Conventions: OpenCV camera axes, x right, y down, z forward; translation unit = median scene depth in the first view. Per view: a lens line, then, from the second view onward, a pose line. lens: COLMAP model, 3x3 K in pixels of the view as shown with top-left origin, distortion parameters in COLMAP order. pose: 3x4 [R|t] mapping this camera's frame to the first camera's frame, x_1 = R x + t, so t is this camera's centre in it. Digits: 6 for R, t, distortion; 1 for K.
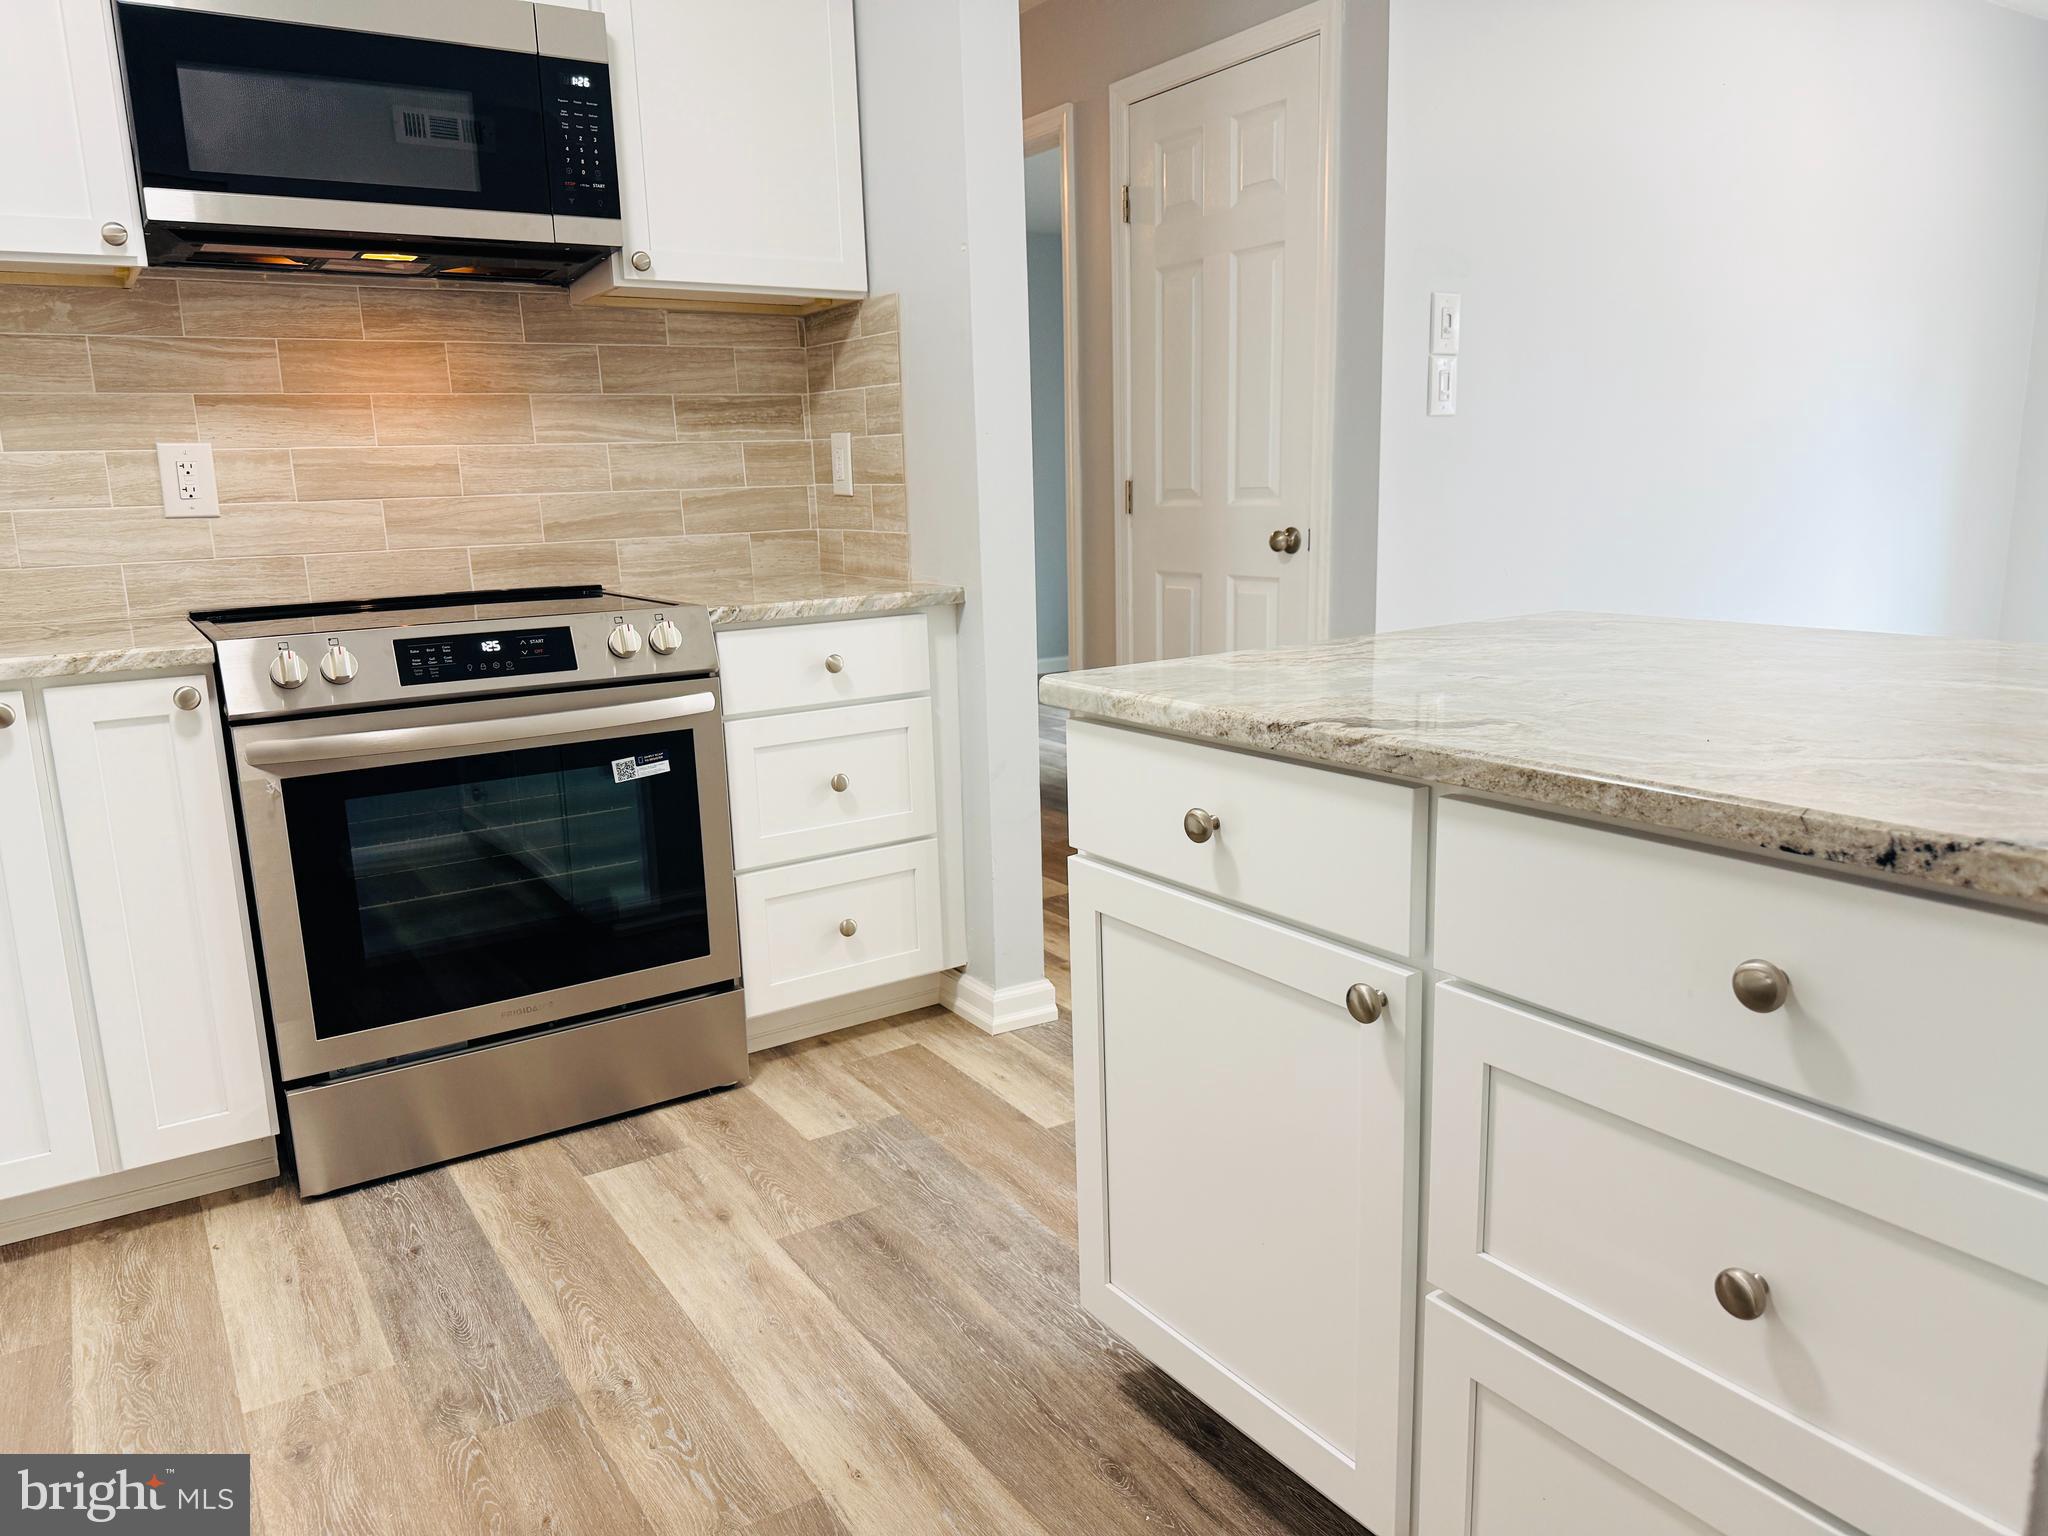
lens RADIAL K [[1445.1, 0, 1033.0], [0, 1445.1, 768.1], [0, 0, 1]] dist [0.075855, -0.100872]
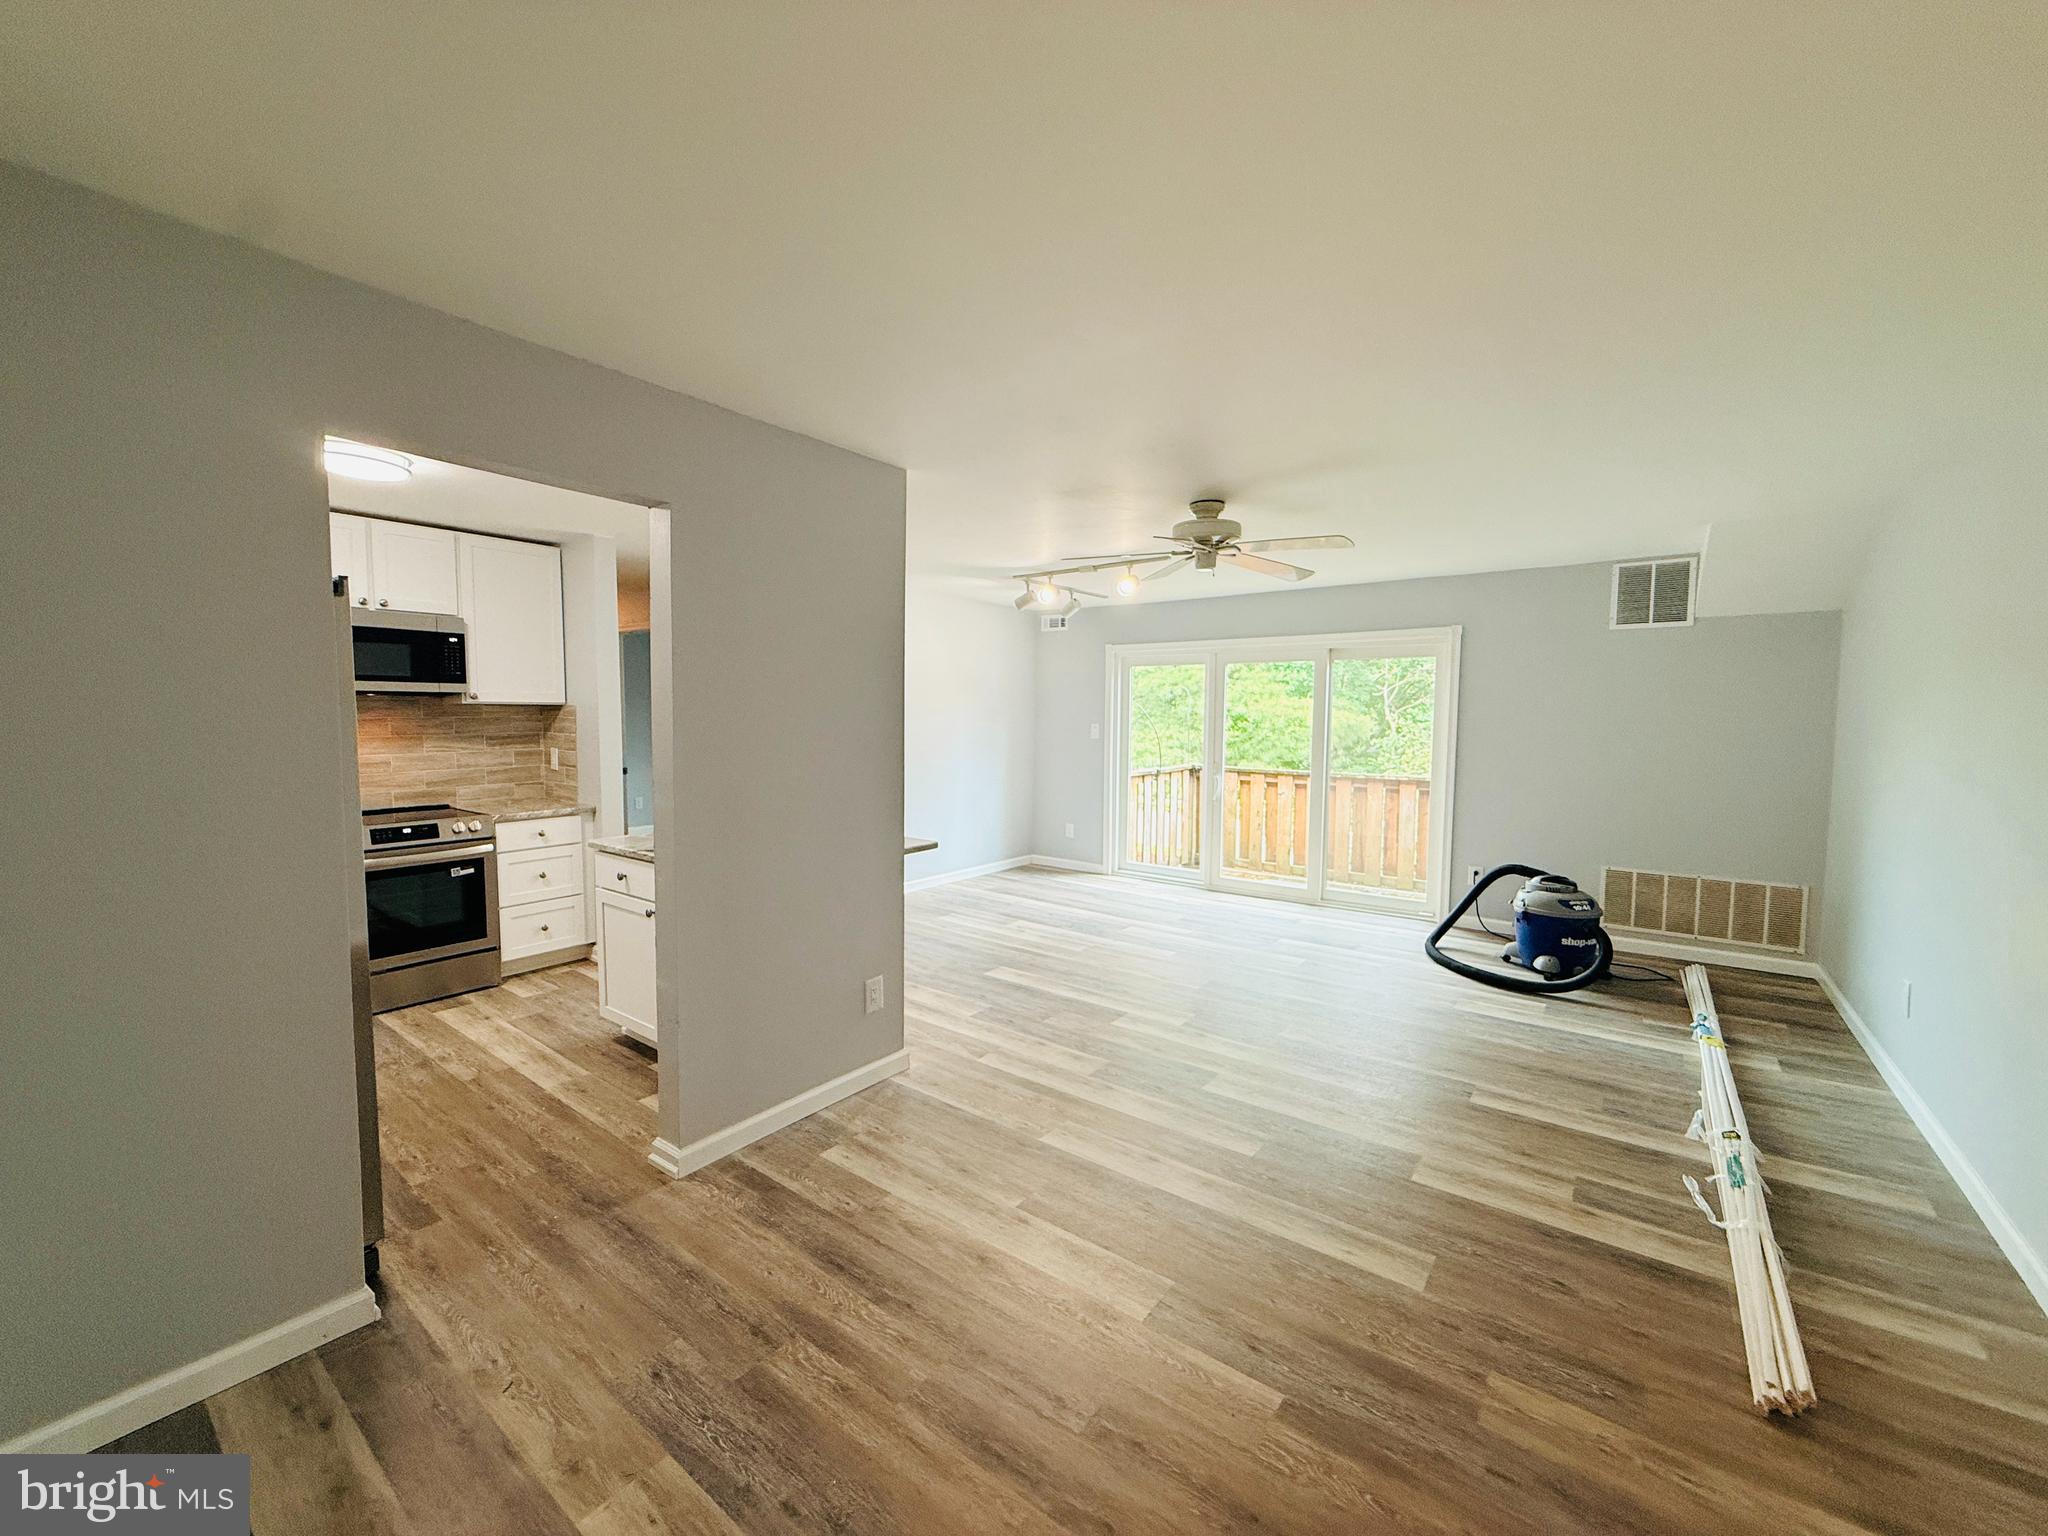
lens RADIAL K [[821.2, 0, 1025.0], [0, 821.2, 763.6], [0, 0, 1]] dist [-0.000785, 0.000006]
pose [[0.943333, 0.012486, 0.331612, 0.224694], [0.032303, 0.991091, -0.129208, 0.032347], [-0.330271, 0.132598, 0.934526, -0.862436]]
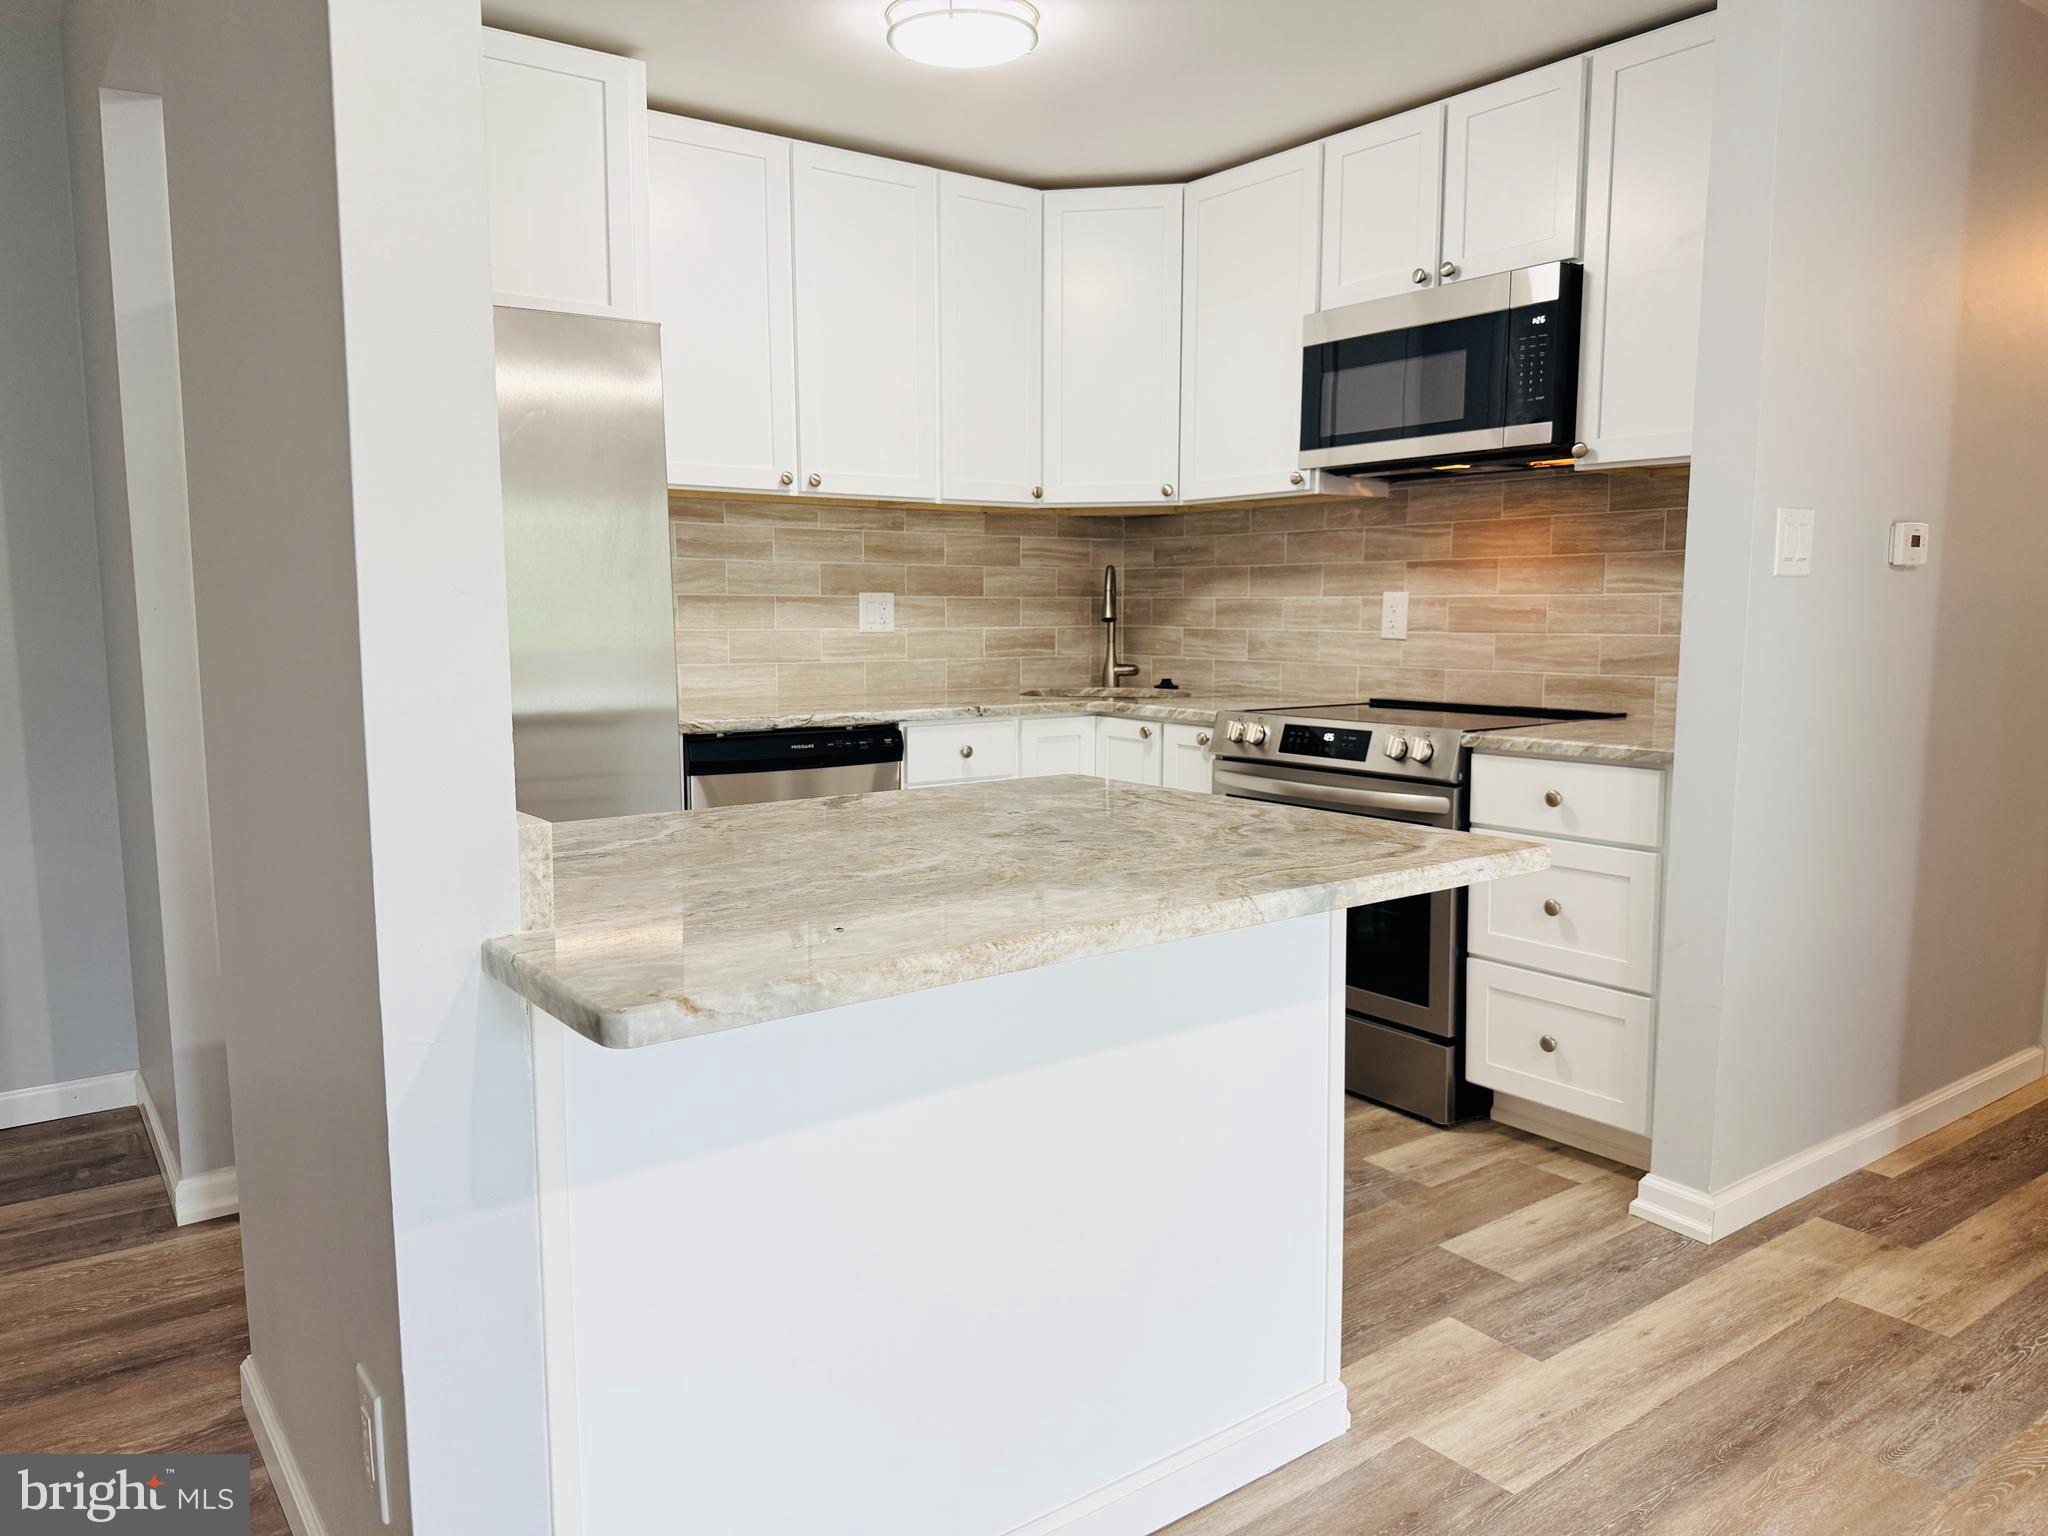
lens RADIAL K [[1438.5, 0, 1024.0], [0, 1438.5, 768.0], [0, 0, 1]] dist [0.201352, -0.407117]
pose [[0.054103, 0.147917, -0.987519, 0.937786], [-0.198808, 0.970763, 0.134515, -0.165624], [0.978544, 0.189049, 0.081928, 0.505064]]
